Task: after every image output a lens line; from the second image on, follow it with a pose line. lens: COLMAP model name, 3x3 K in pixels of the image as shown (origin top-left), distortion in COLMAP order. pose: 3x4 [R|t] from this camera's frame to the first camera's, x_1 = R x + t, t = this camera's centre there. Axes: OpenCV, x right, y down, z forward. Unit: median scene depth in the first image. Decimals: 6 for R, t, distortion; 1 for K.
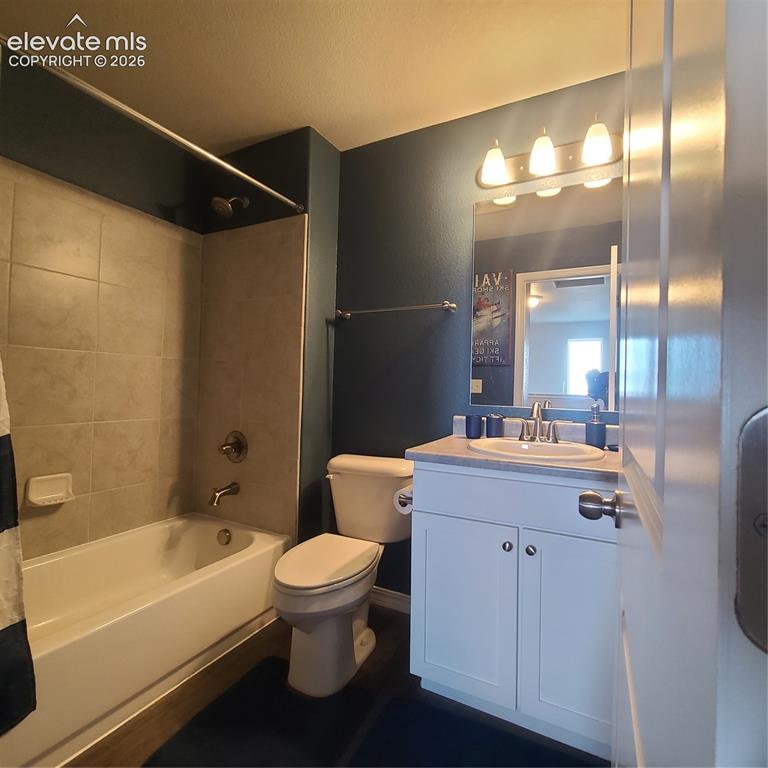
lens RADIAL K [[426.5, 0, 386.9], [0, 426.5, 383.5], [0, 0, 1]] dist [0.001384, -0.000631]
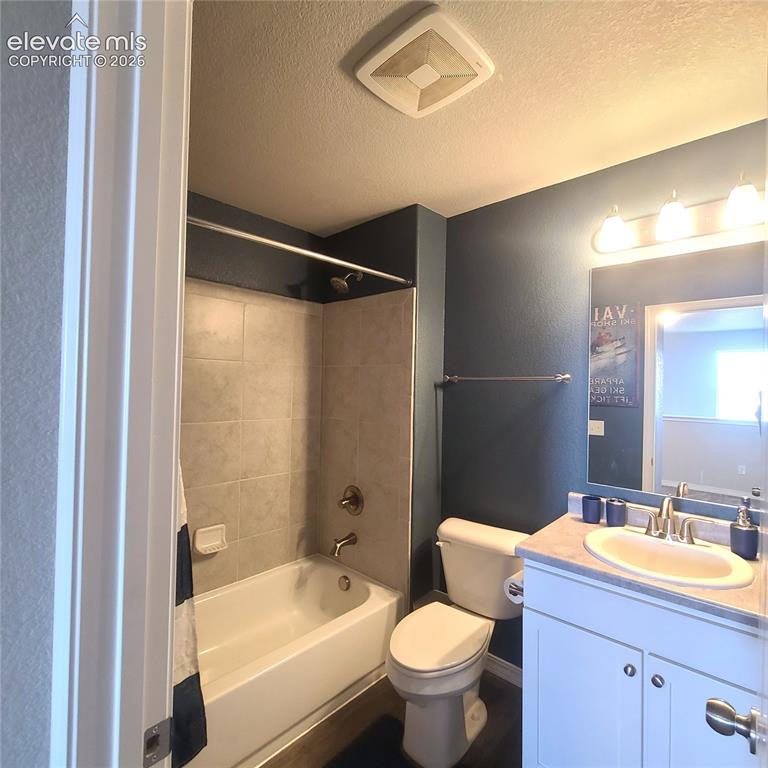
lens RADIAL K [[426.5, 0, 376.6], [0, 426.5, 383.8], [0, 0, 1]] dist [0.001384, -0.000631]
pose [[0.961691, -0.009480, -0.273972, 0.006472], [0.010455, 0.999943, 0.002099, -0.179163], [0.273937, -0.004883, 0.961735, -0.039399]]
